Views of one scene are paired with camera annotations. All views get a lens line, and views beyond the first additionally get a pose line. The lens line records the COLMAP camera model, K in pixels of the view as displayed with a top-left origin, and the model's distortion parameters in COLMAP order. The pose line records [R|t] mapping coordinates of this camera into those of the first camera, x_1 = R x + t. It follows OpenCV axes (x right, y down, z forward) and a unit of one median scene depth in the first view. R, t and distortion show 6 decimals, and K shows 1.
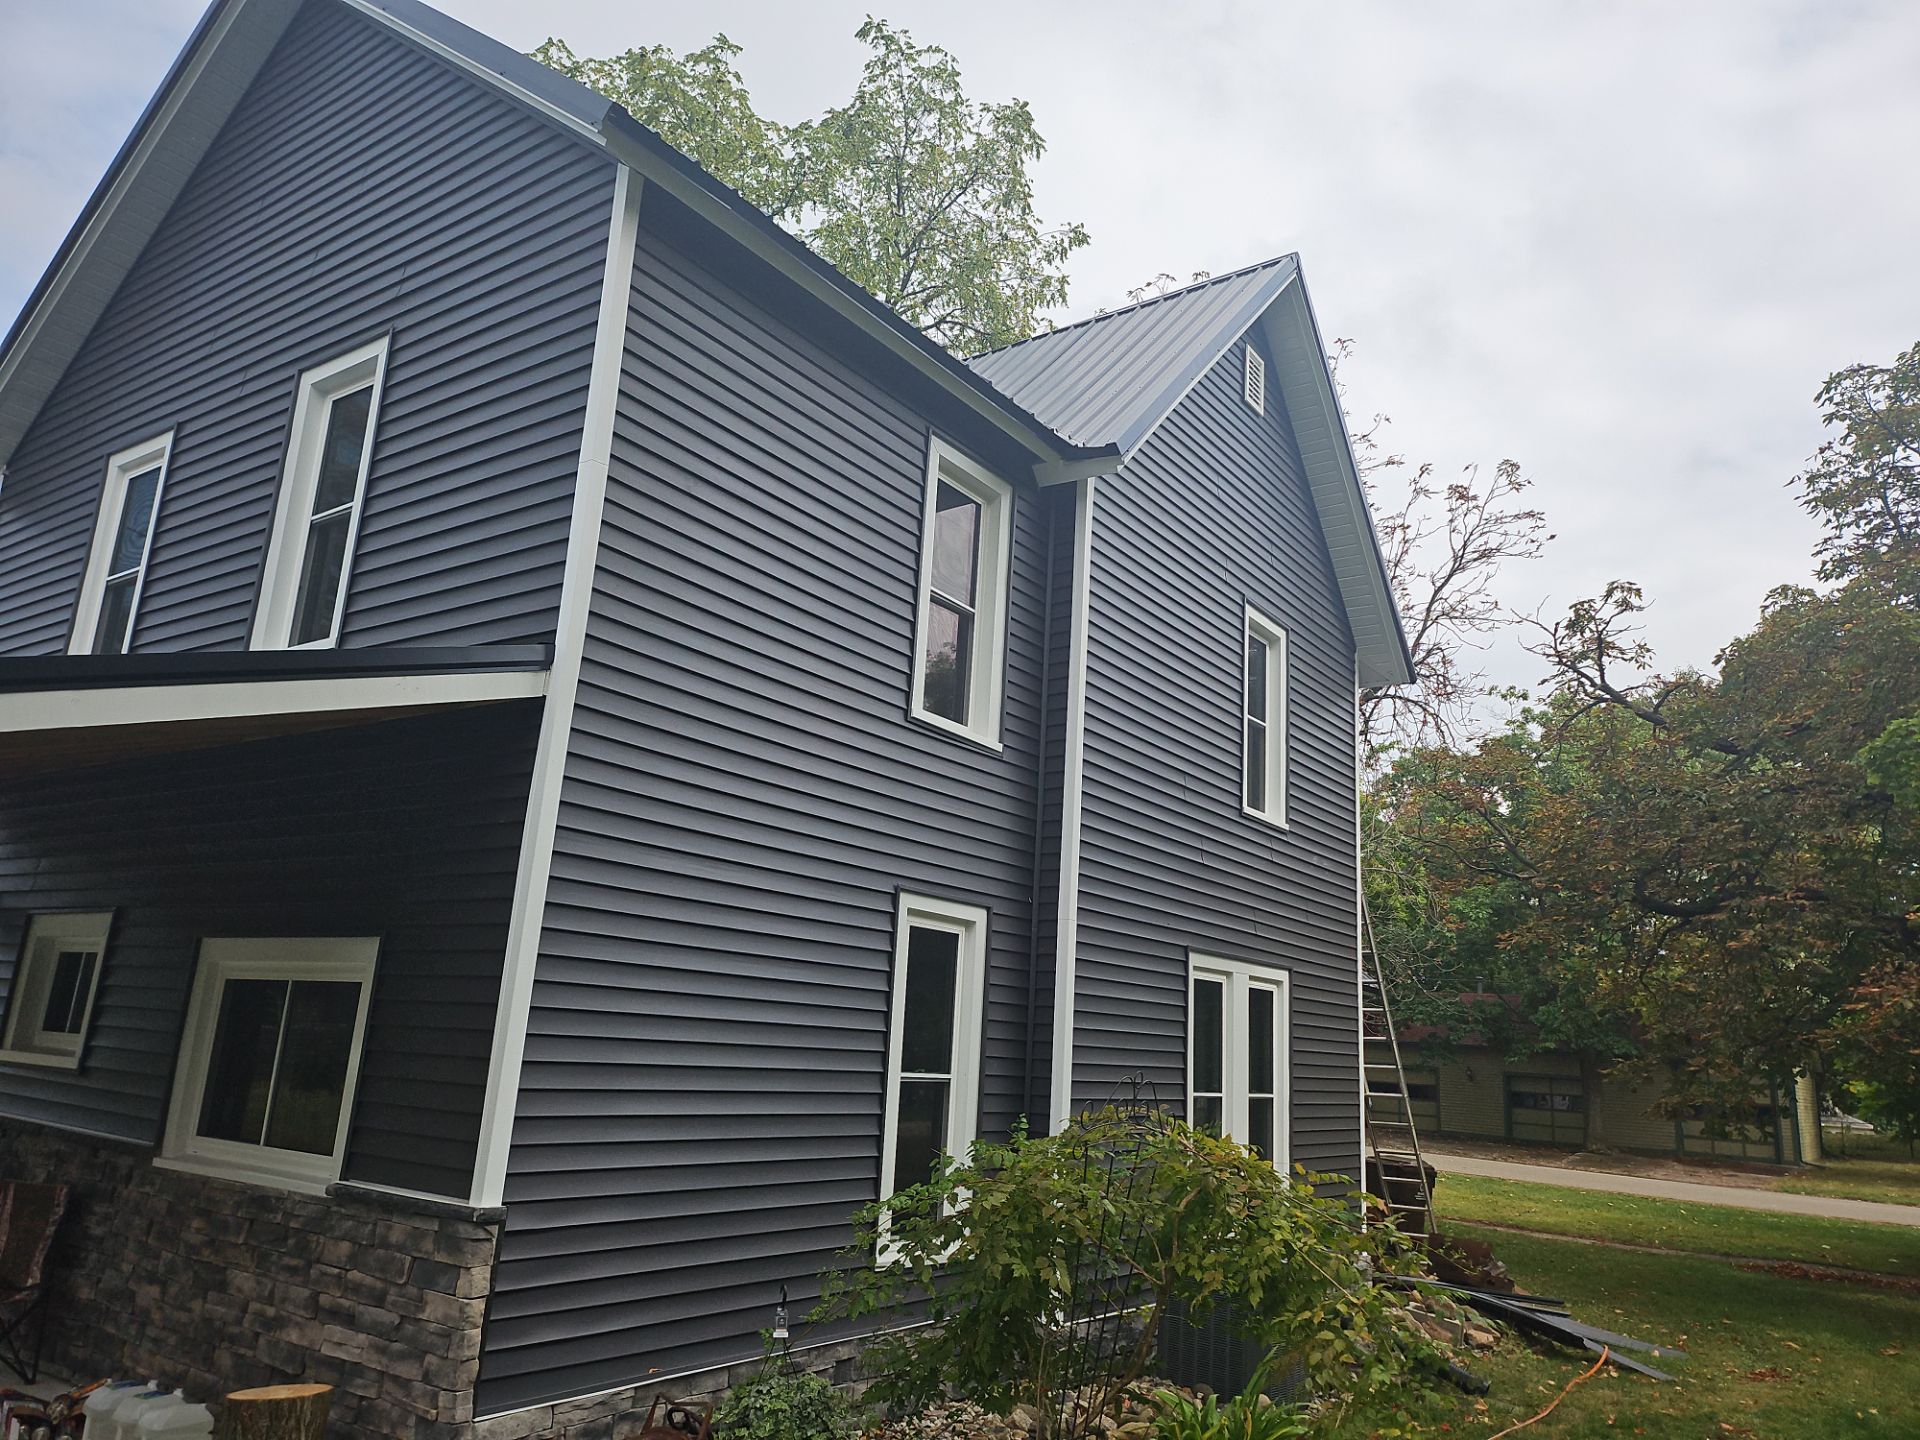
lens RADIAL K [[1355.2, 0, 998.8], [0, 1355.2, 696.3], [0, 0, 1]] dist [0.079499, -0.088531]
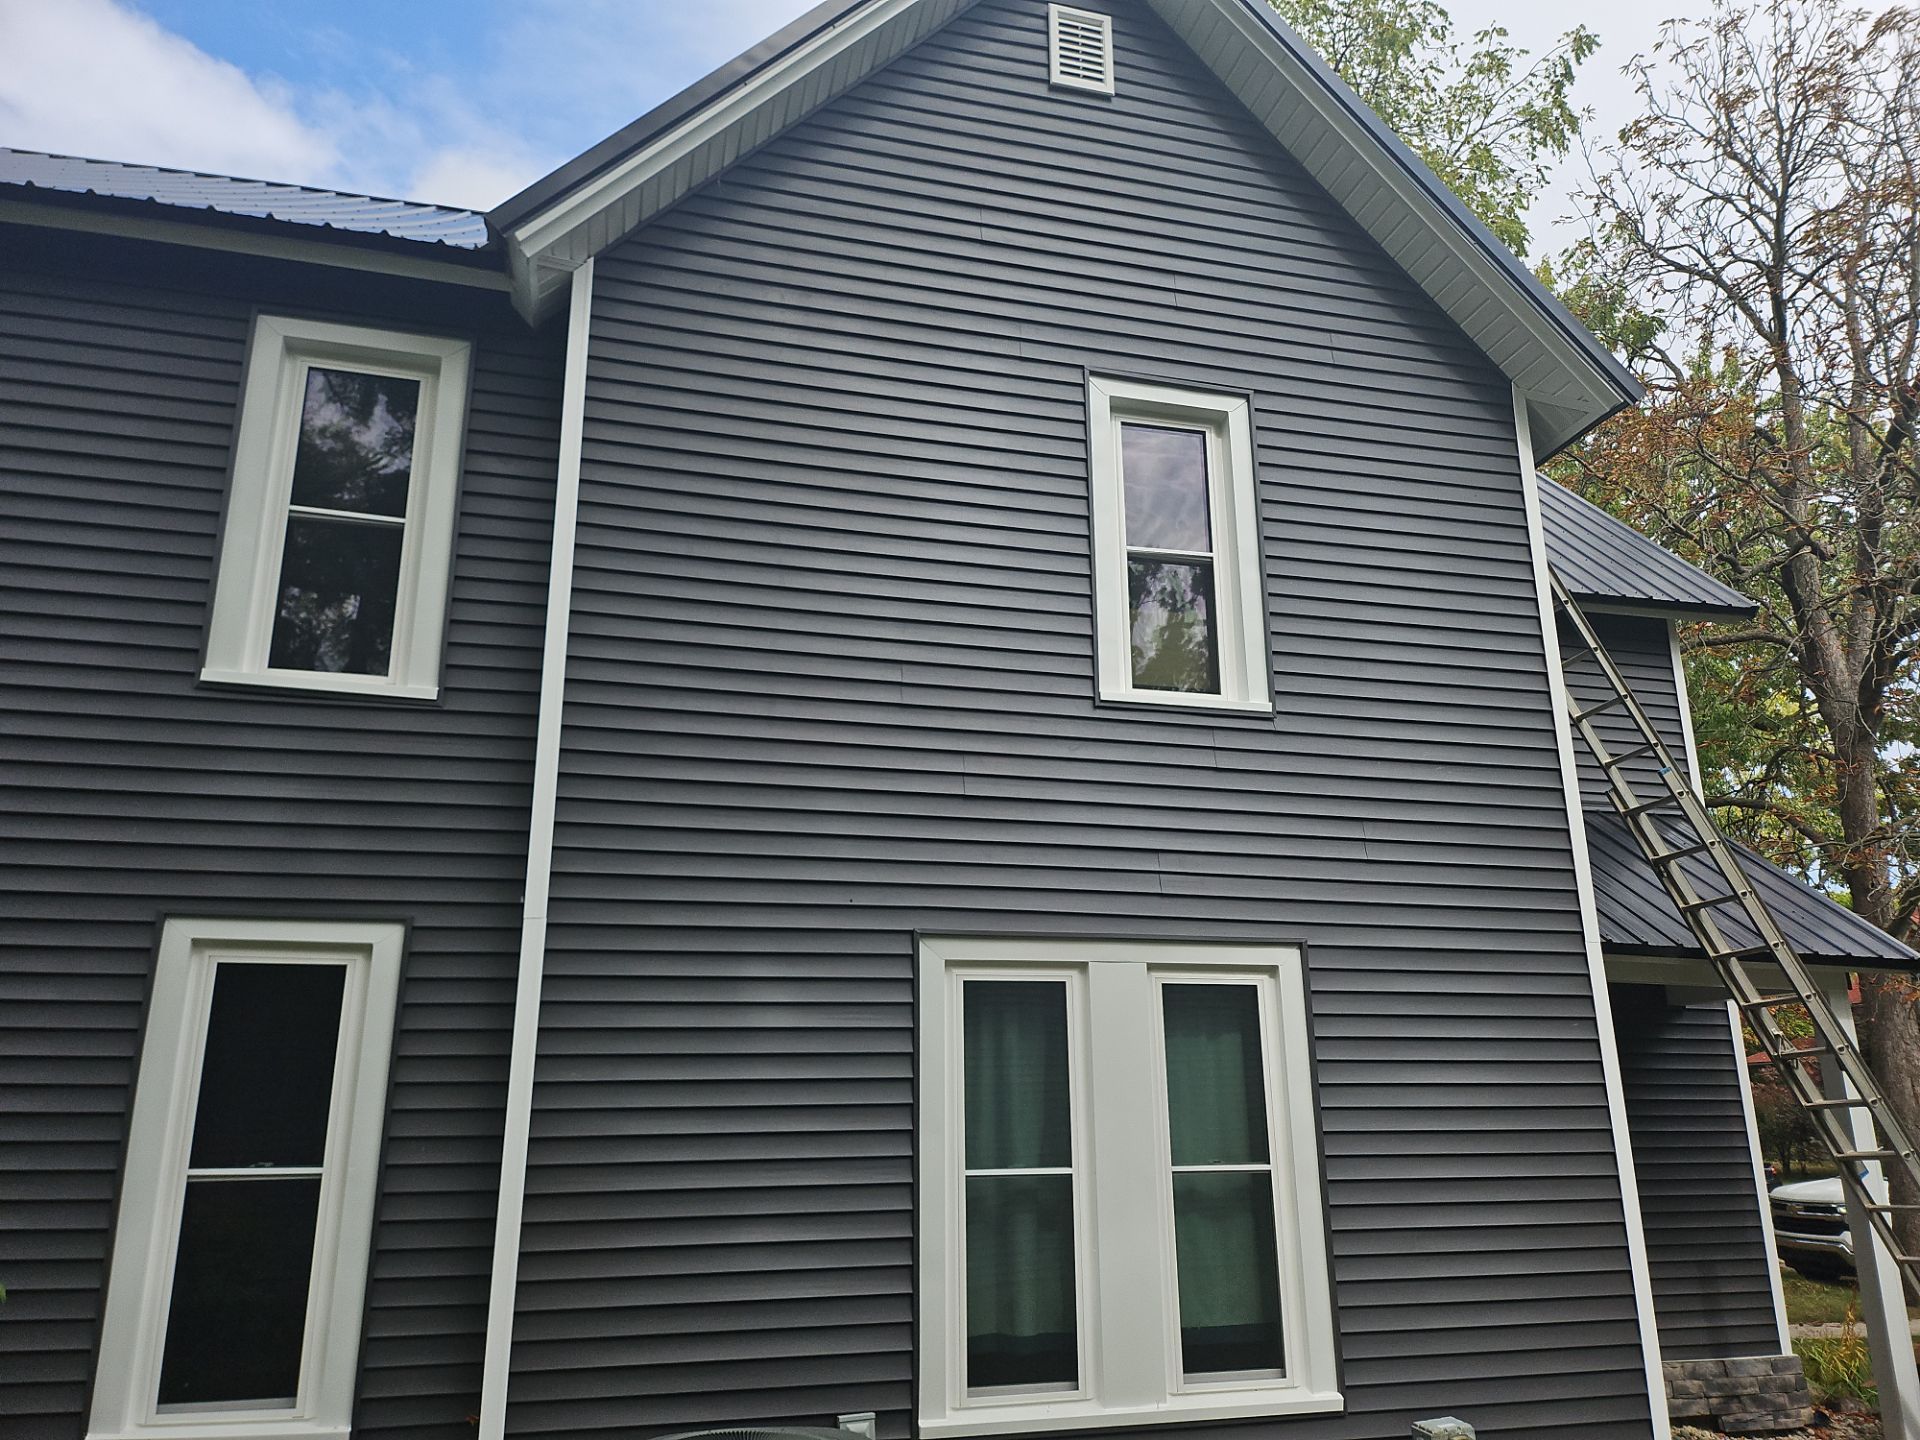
lens RADIAL K [[1426.6, 0, 1009.1], [0, 1426.6, 719.4], [0, 0, 1]] dist [0.049100, -0.080728]
pose [[0.762445, -0.258473, -0.593186, 0.576882], [0.220205, 0.965679, -0.137744, 0.189816], [0.608430, -0.025600, 0.793194, 0.519128]]
